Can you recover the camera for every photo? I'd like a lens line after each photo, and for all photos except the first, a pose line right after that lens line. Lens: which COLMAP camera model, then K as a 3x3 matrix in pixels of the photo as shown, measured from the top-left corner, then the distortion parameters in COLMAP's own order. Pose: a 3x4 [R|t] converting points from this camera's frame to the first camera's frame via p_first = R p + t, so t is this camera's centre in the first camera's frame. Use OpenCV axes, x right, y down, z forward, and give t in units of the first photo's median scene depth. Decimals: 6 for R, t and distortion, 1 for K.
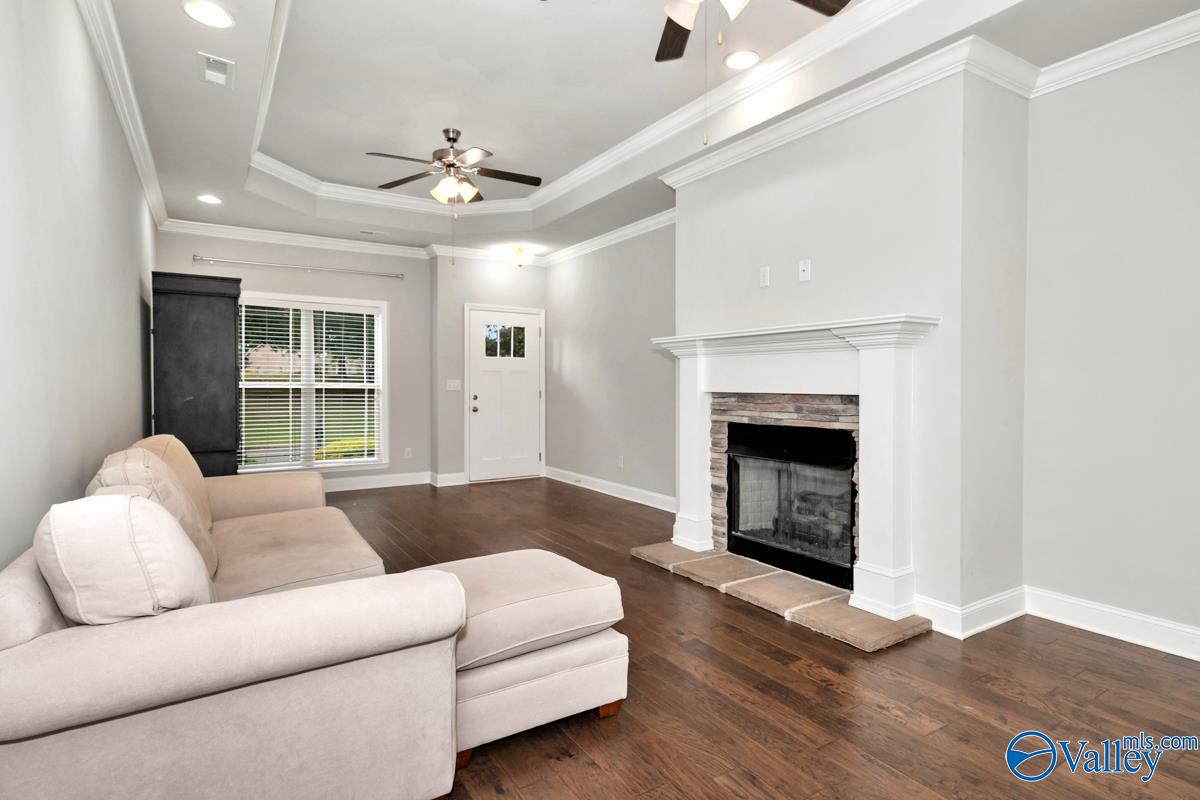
lens RADIAL K [[613.9, 0, 605.1], [0, 613.9, 396.3], [0, 0, 1]] dist [0.005016, -0.000198]
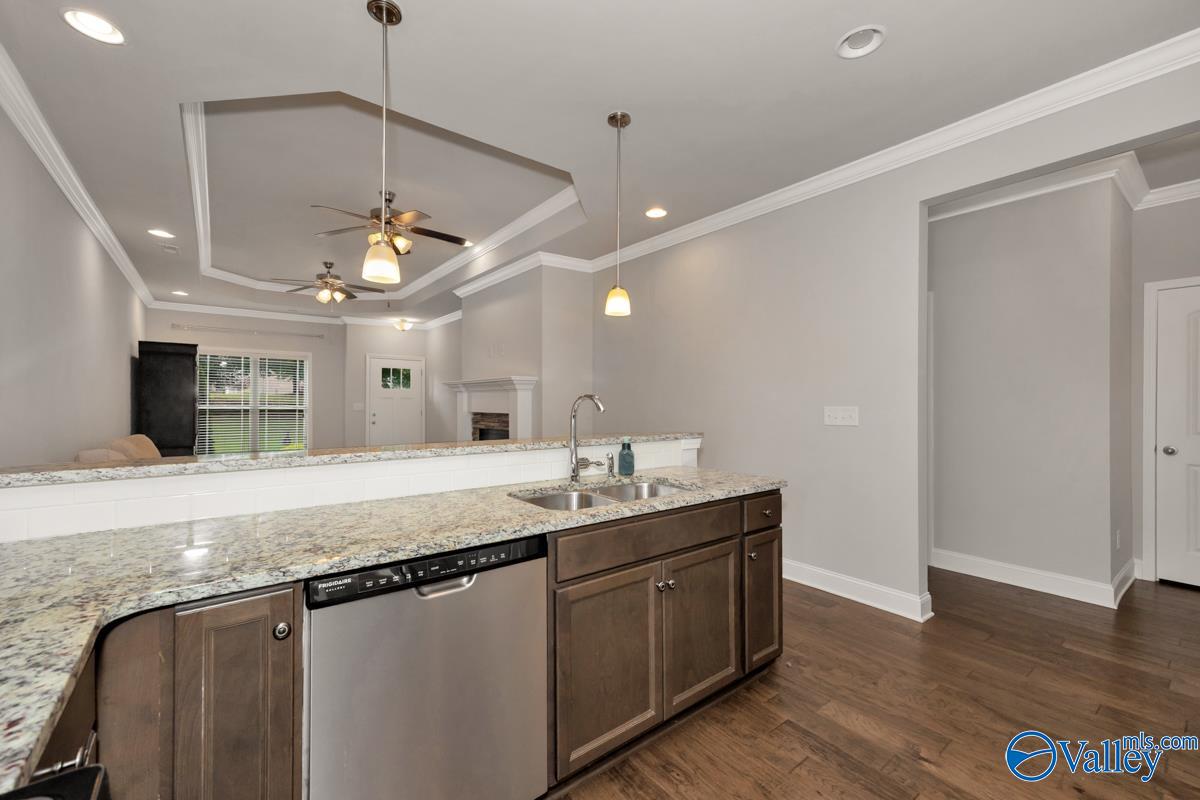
lens RADIAL K [[470.2, 0, 592.0], [0, 470.2, 401.7], [0, 0, 1]] dist [-0.001716, -0.000259]
pose [[0.993866, 0.000676, 0.110587, 0.231697], [0.001971, 0.999714, -0.023824, -0.001709], [-0.110571, 0.023895, 0.993581, -0.267745]]
